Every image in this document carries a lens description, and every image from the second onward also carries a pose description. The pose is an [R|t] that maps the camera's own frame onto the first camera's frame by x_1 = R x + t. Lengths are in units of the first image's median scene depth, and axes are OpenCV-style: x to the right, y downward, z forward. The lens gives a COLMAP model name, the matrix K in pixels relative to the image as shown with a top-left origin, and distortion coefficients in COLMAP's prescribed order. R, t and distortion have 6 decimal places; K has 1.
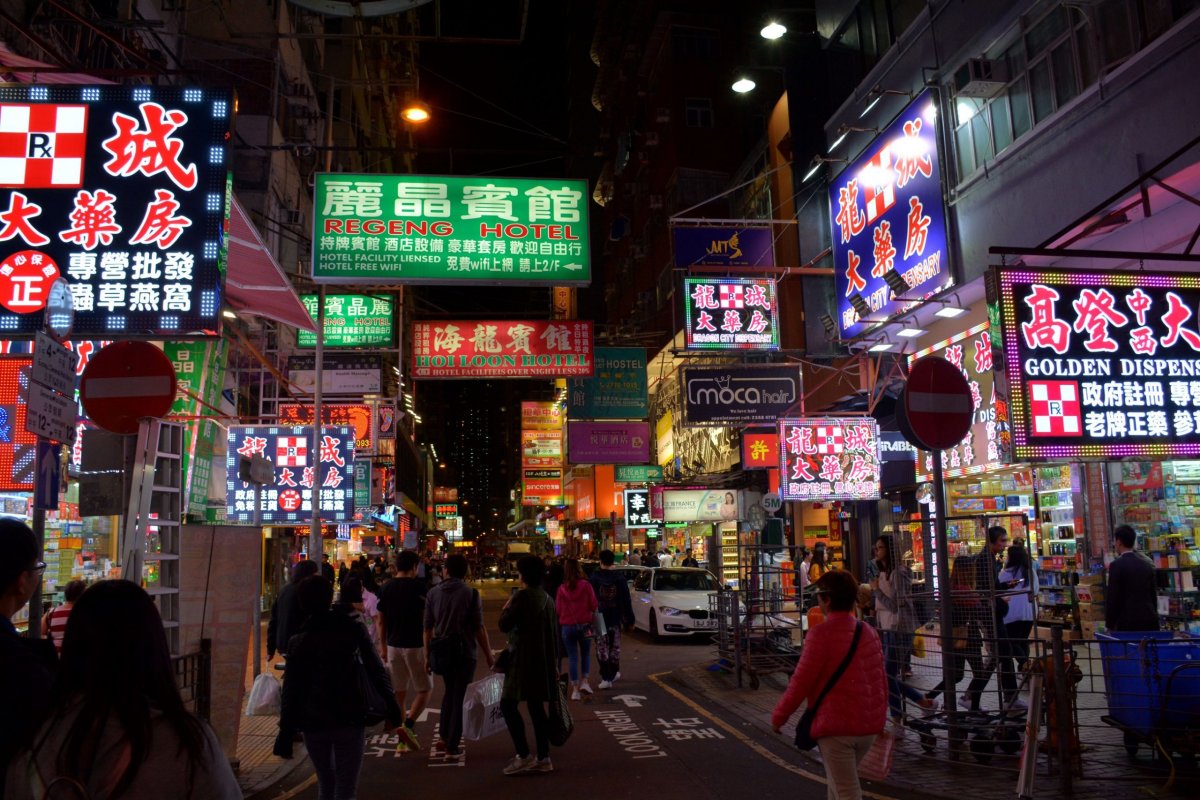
lens RADIAL K [[978.9, 0, 600.0], [0, 978.9, 400.0], [0, 0, 1]] dist [-0.100762, 0.115654]
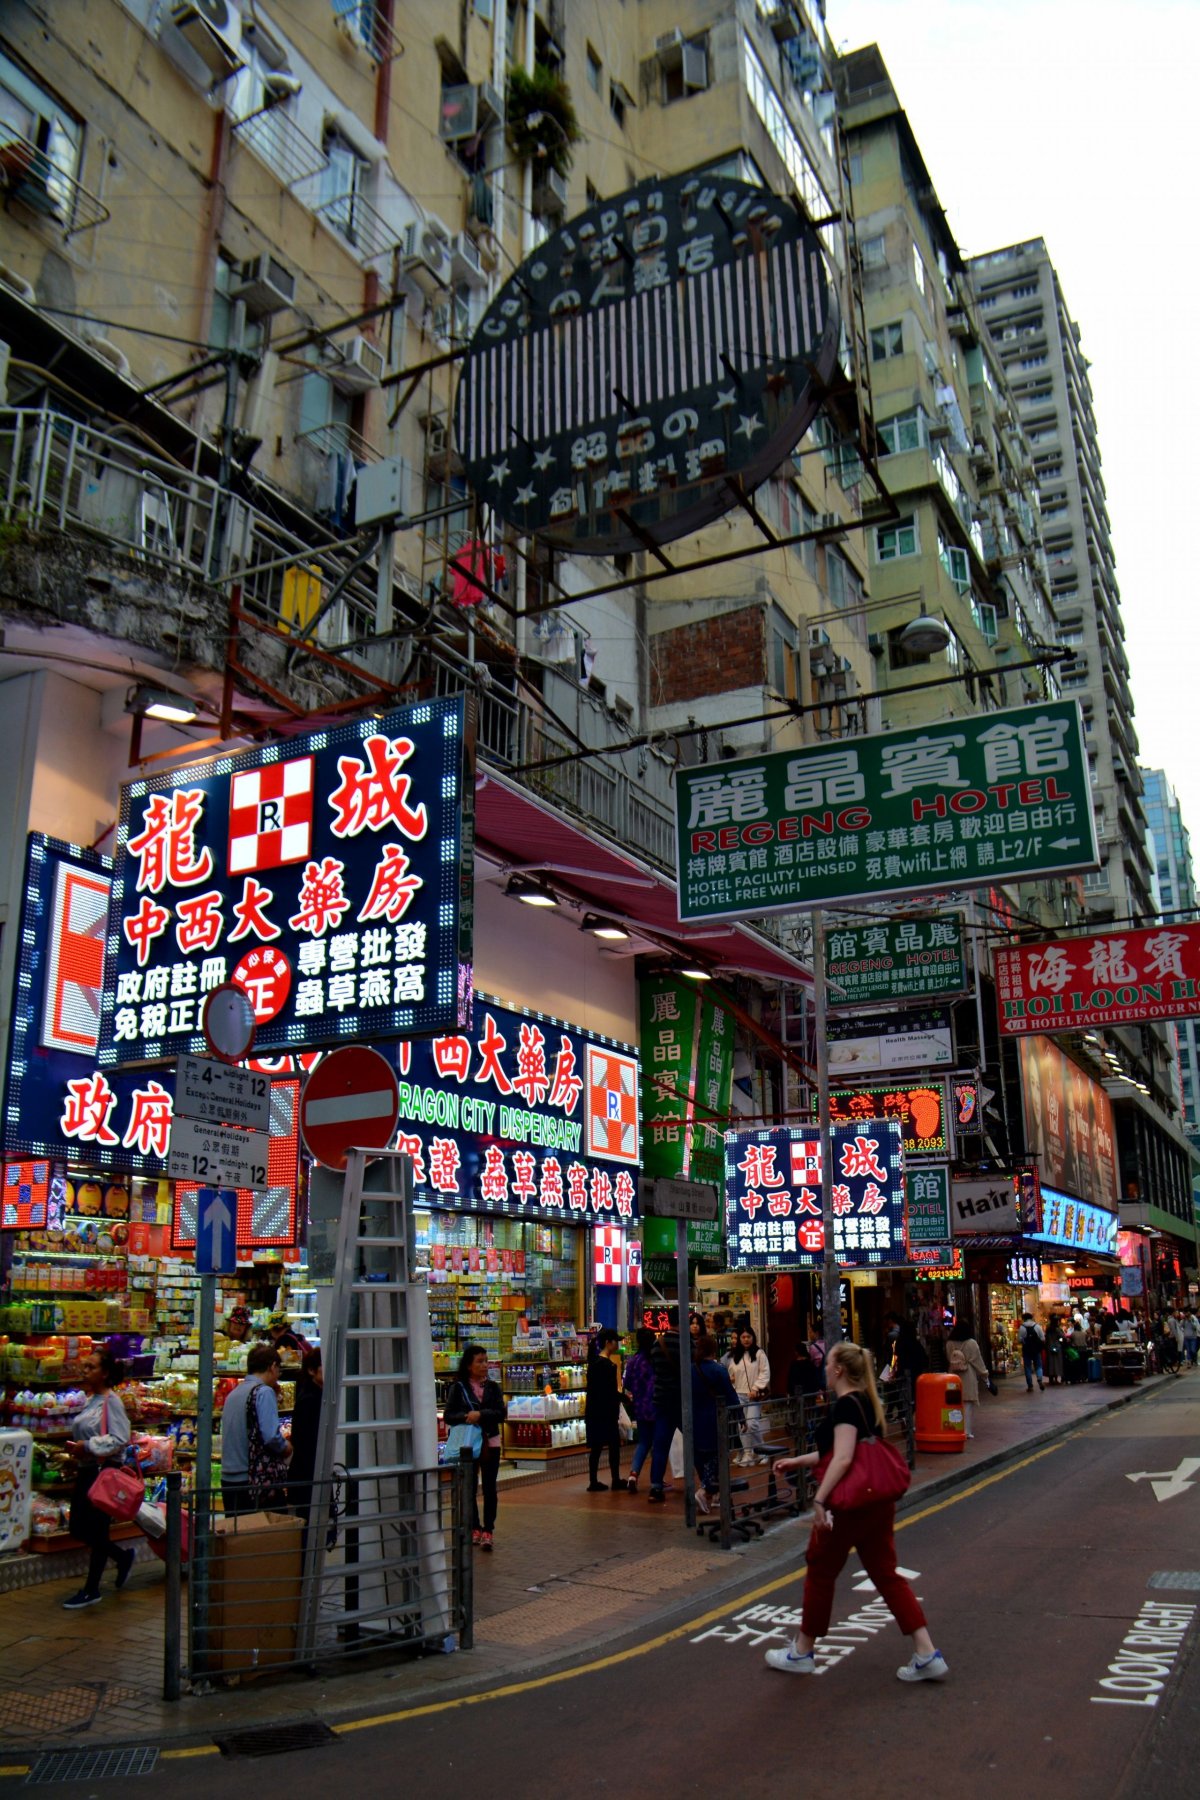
lens RADIAL K [[1468.3, 0, 599.3], [0, 1468.3, 965.5], [0, 0, 1]] dist [-0.100762, 0.115654]
pose [[0.824834, -0.120574, -0.552369, 0.310606], [0.082128, 0.992184, -0.093941, -0.000837], [0.559379, 0.032121, 0.828290, 0.132921]]
